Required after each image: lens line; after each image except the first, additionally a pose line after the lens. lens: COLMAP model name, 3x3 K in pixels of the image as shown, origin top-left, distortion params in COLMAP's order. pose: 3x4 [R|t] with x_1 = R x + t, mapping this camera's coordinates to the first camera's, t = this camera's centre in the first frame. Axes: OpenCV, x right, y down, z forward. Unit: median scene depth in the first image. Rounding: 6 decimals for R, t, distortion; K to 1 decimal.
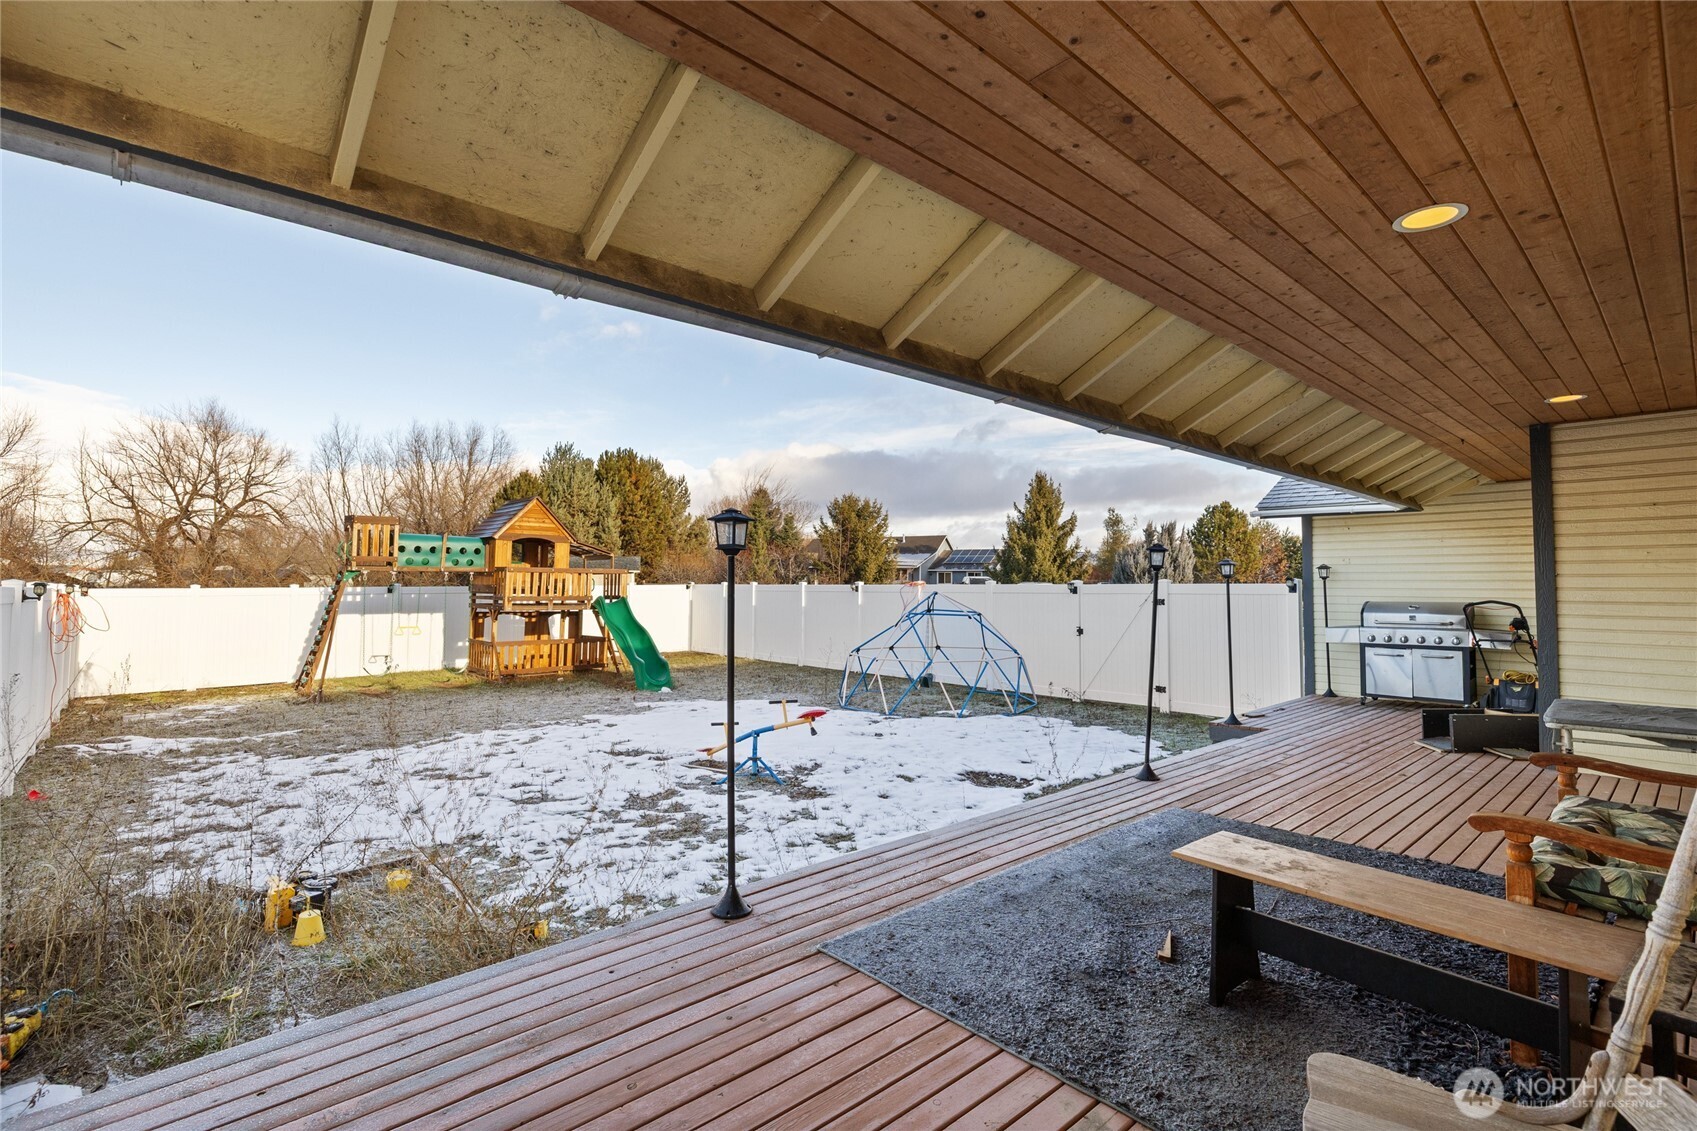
lens RADIAL K [[777.5, 0, 846.7], [0, 777.5, 567.1], [0, 0, 1]] dist [0.000122, 0.000089]
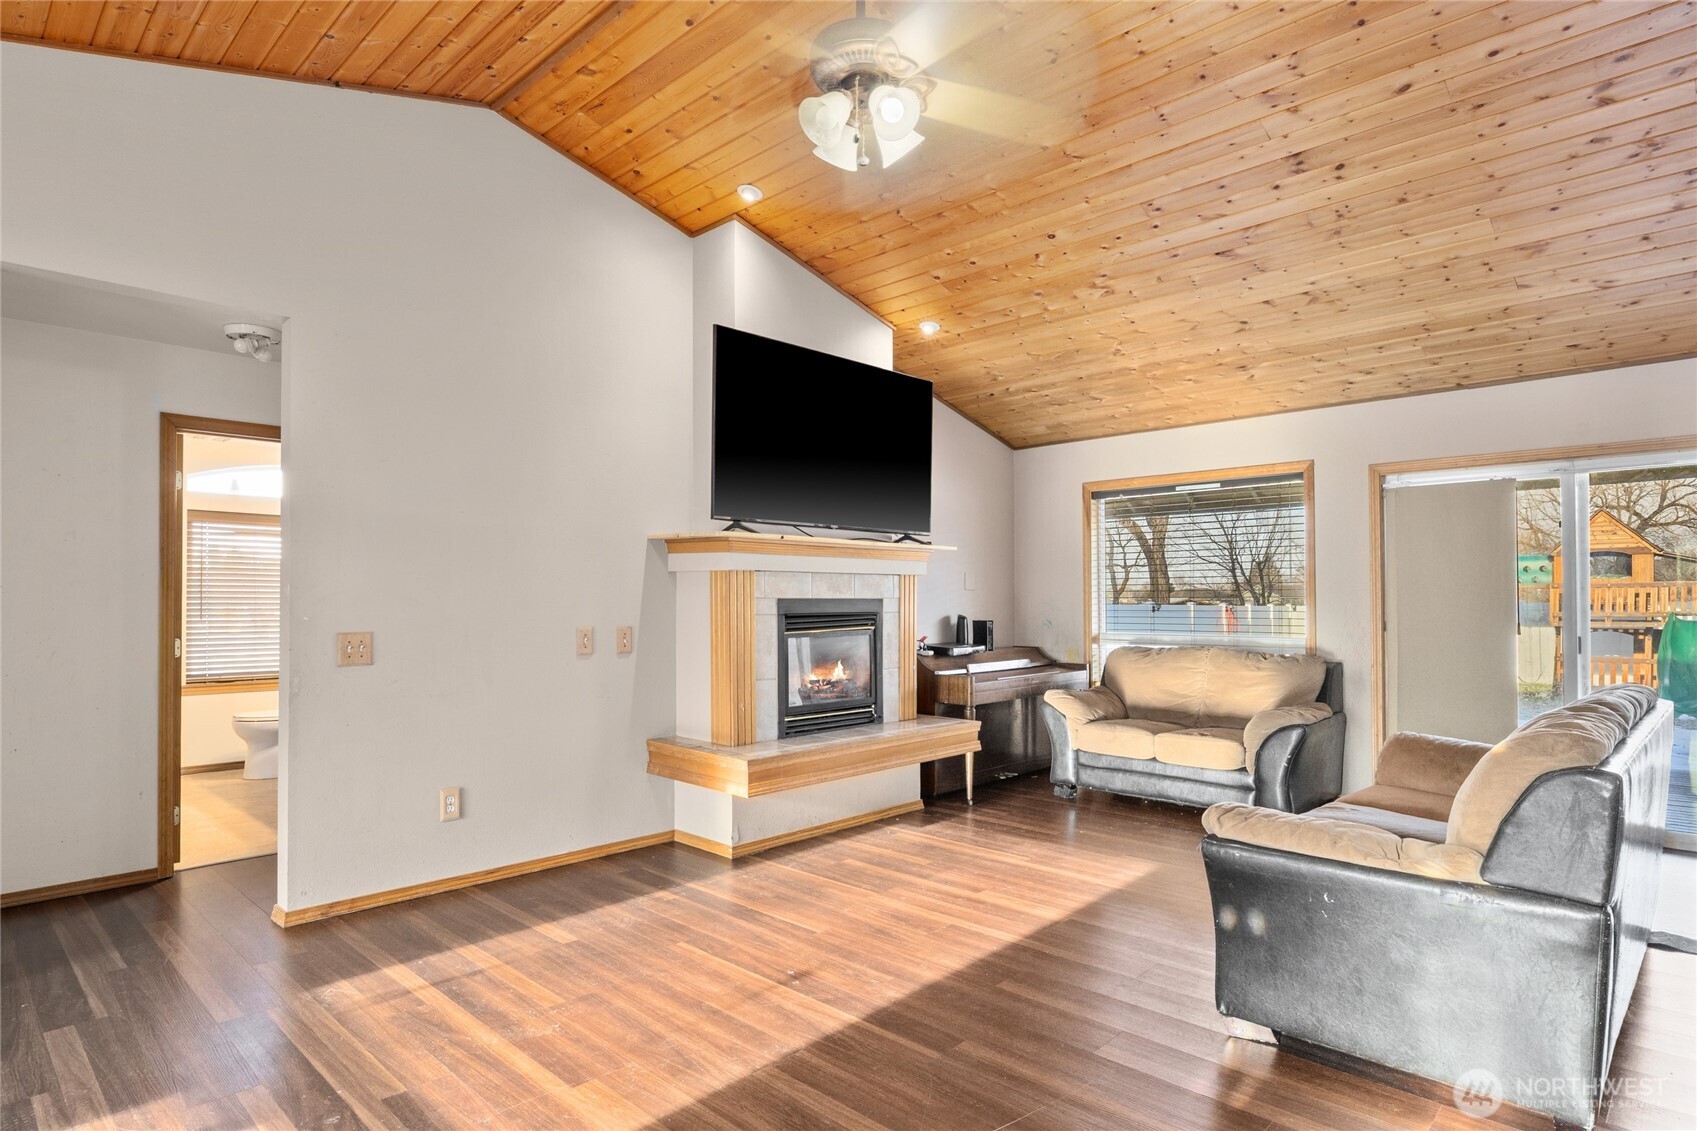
lens RADIAL K [[915.9, 0, 856.7], [0, 915.9, 598.2], [0, 0, 1]] dist [0.000912, 0.001620]
pose [[0.083083, -0.011295, -0.996479, 0.728680], [0.029448, 0.999527, -0.008874, 0.003057], [0.996107, -0.028607, 0.083376, -0.021192]]
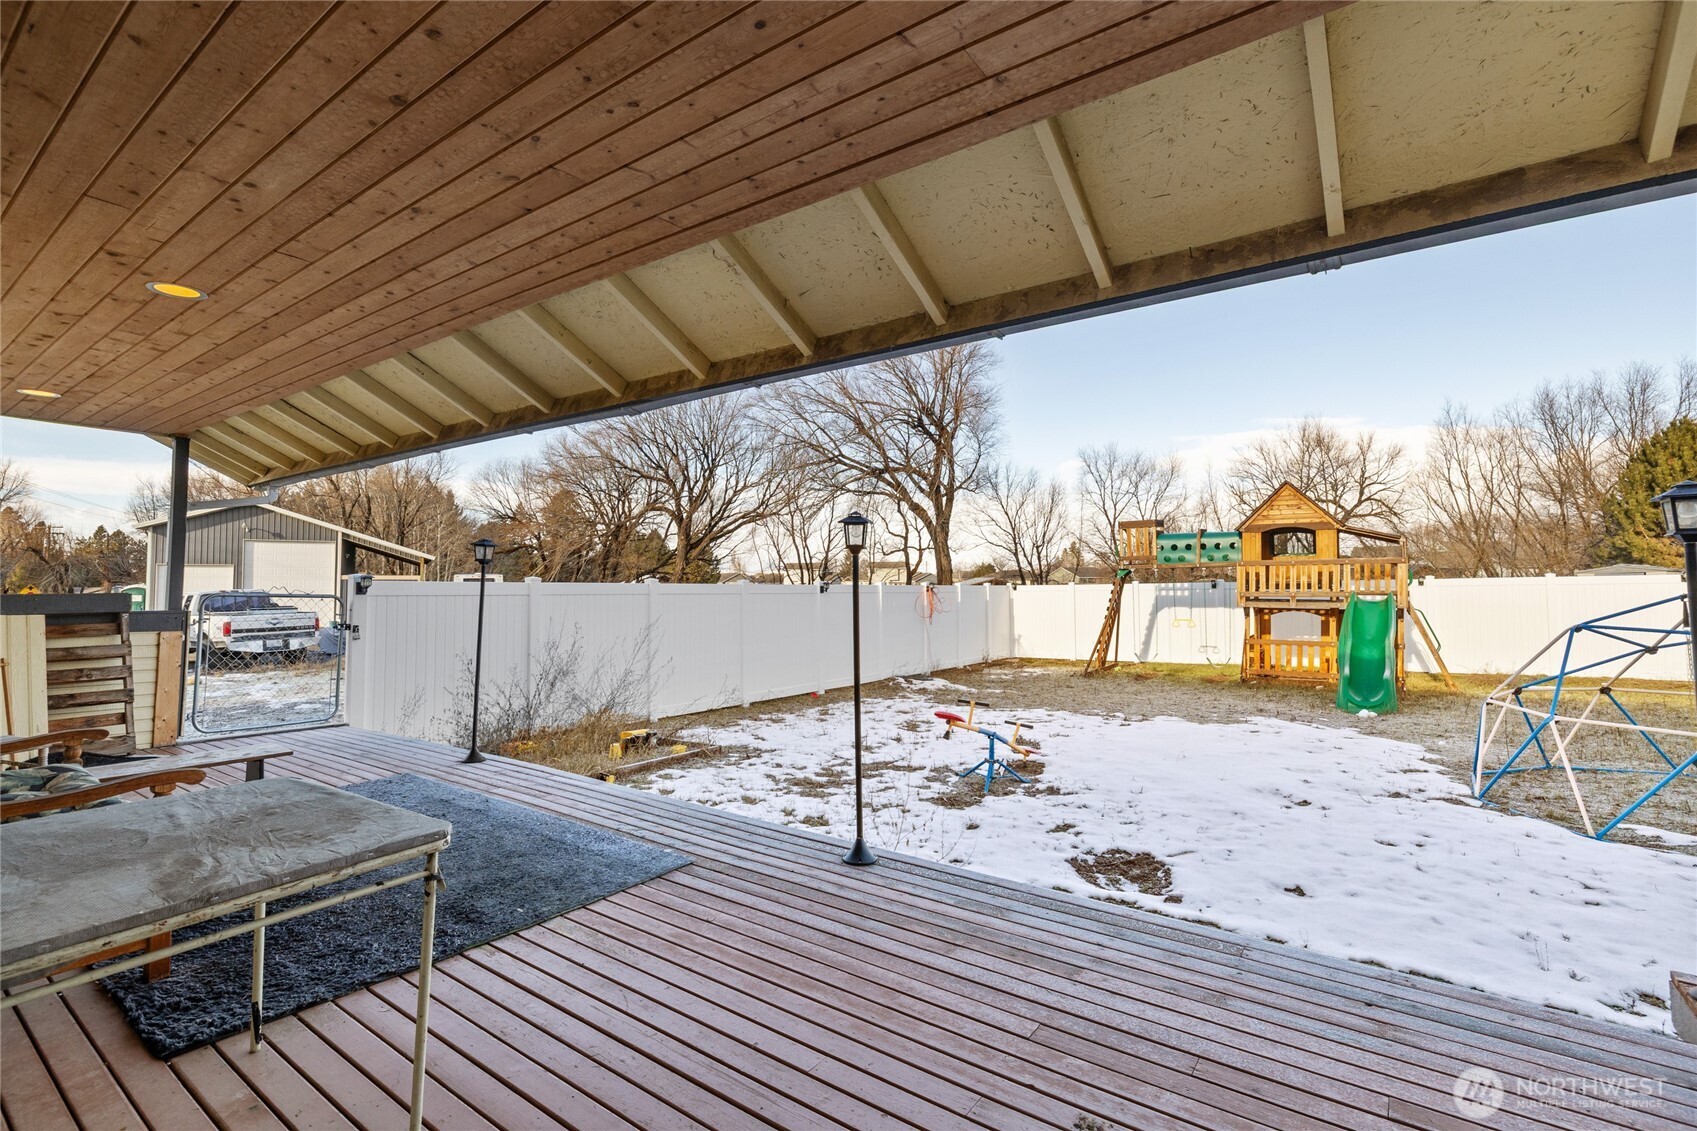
lens RADIAL K [[777.5, 0, 841.8], [0, 777.5, 567.3], [0, 0, 1]] dist [0.000122, 0.000089]
pose [[0.208468, -0.025687, -0.977692, 0.415344], [0.030993, 0.999326, -0.019647, 0.011793], [0.977538, -0.026206, 0.209124, 0.335543]]
